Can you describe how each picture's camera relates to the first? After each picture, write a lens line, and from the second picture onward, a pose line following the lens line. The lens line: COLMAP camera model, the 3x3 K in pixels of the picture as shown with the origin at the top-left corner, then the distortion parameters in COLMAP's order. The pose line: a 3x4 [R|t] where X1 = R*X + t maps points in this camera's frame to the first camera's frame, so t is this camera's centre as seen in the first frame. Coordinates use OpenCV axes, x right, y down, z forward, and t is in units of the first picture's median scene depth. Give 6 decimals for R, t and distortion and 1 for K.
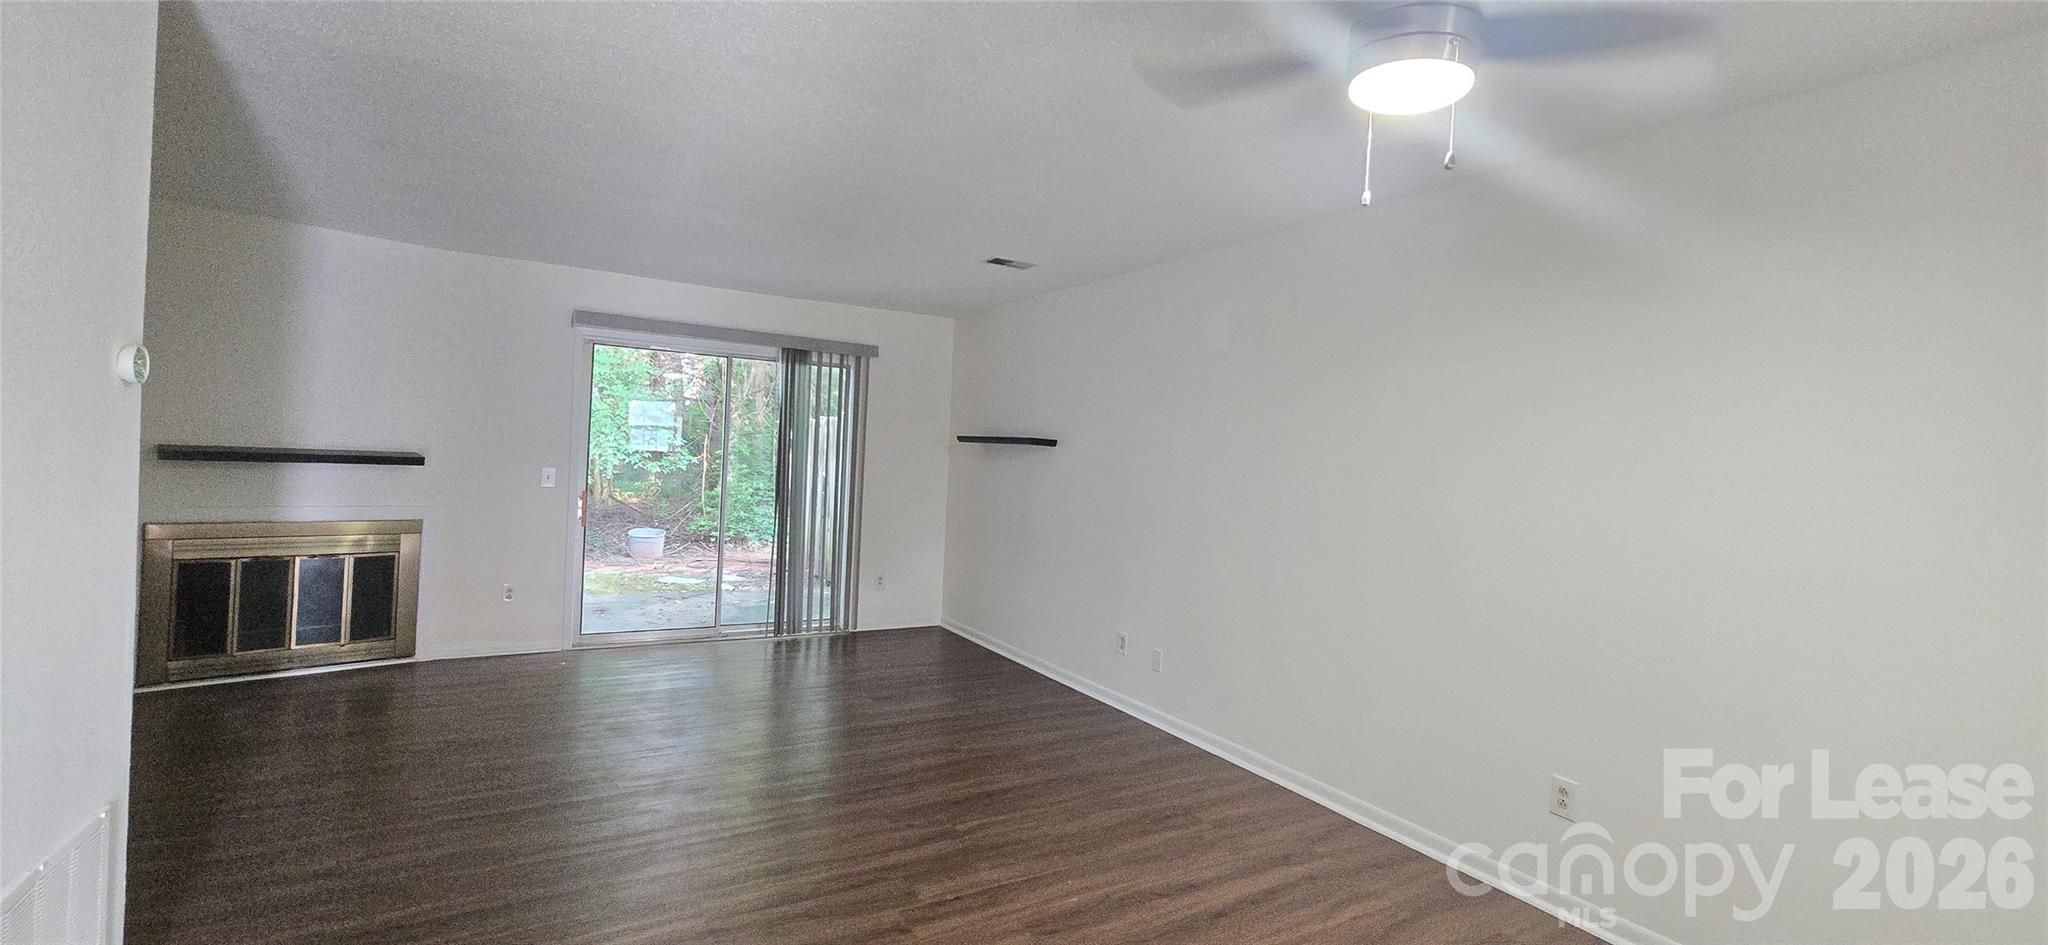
lens RADIAL K [[839.5, 0, 1030.9], [0, 839.5, 462.6], [0, 0, 1]] dist [0.000205, 0.000050]
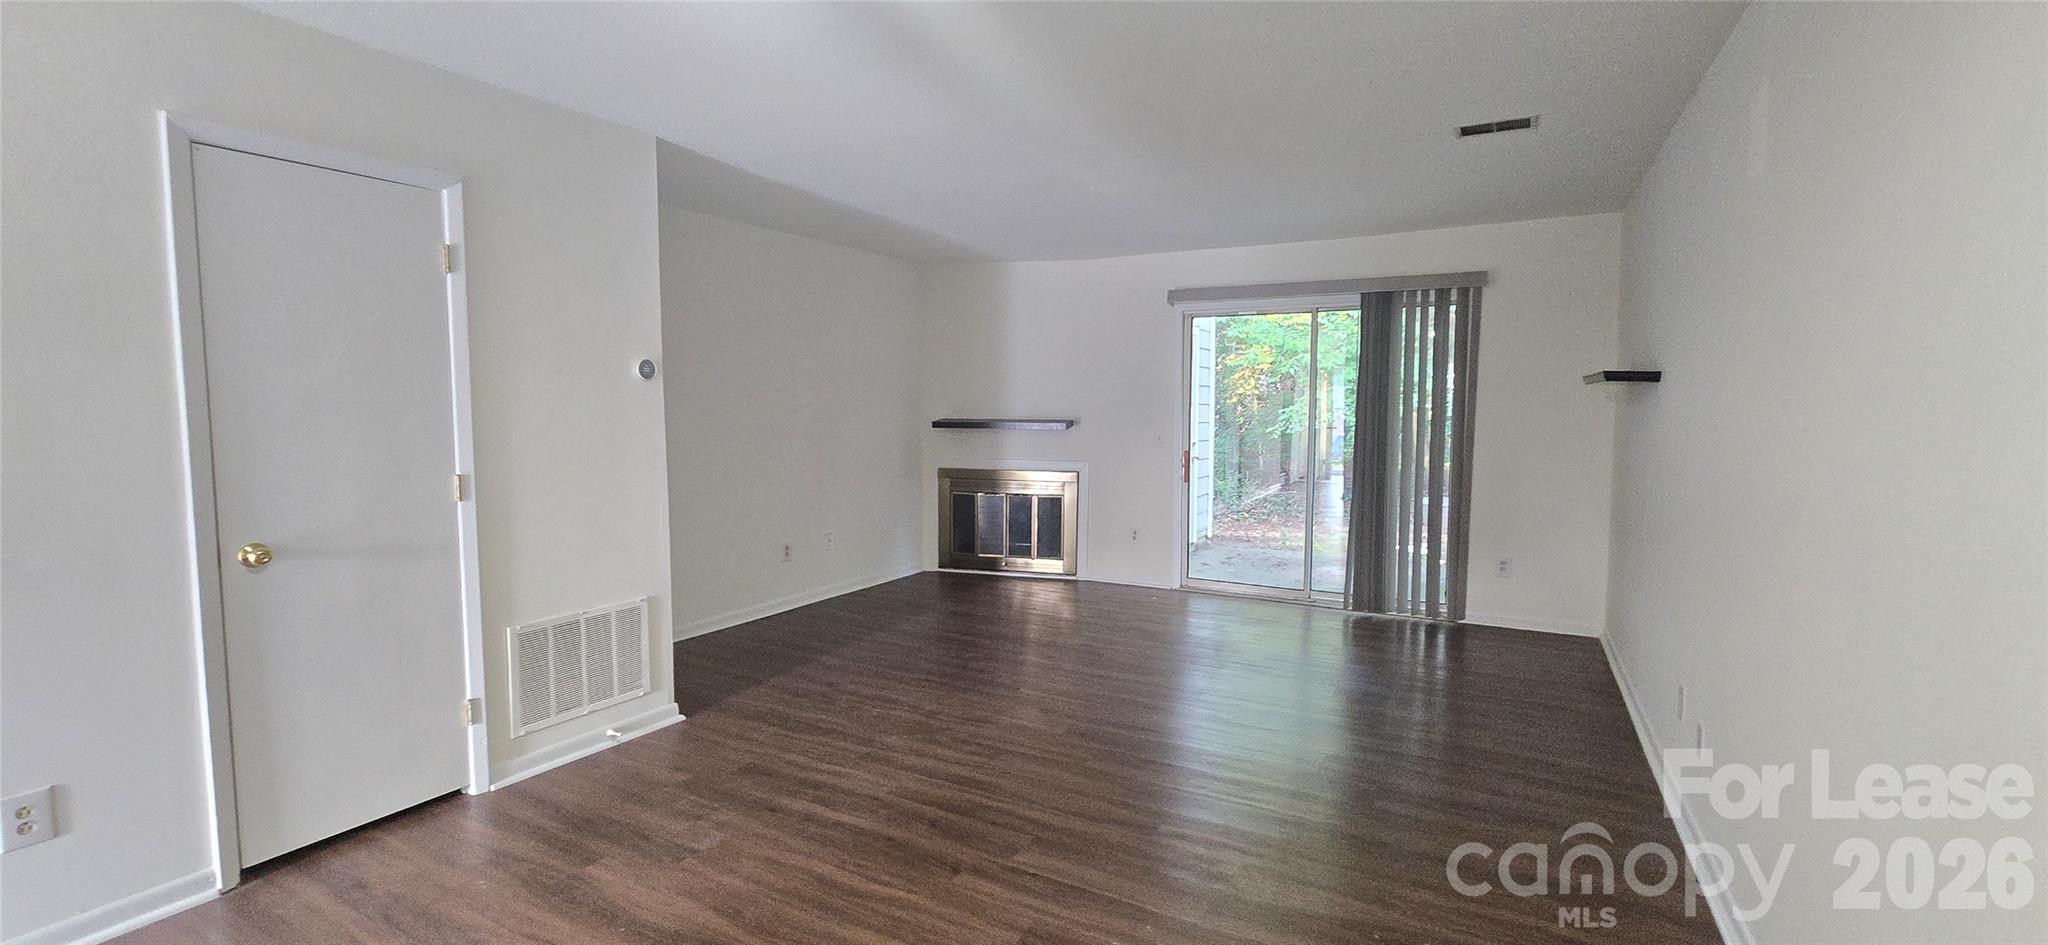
lens RADIAL K [[839.5, 0, 1030.9], [0, 839.5, 462.6], [0, 0, 1]] dist [0.000205, 0.000050]
pose [[0.500436, 0.016700, -0.865612, 0.332840], [0.012476, 0.999571, 0.026497, 0.017748], [0.865683, -0.024059, 0.500013, 0.255978]]
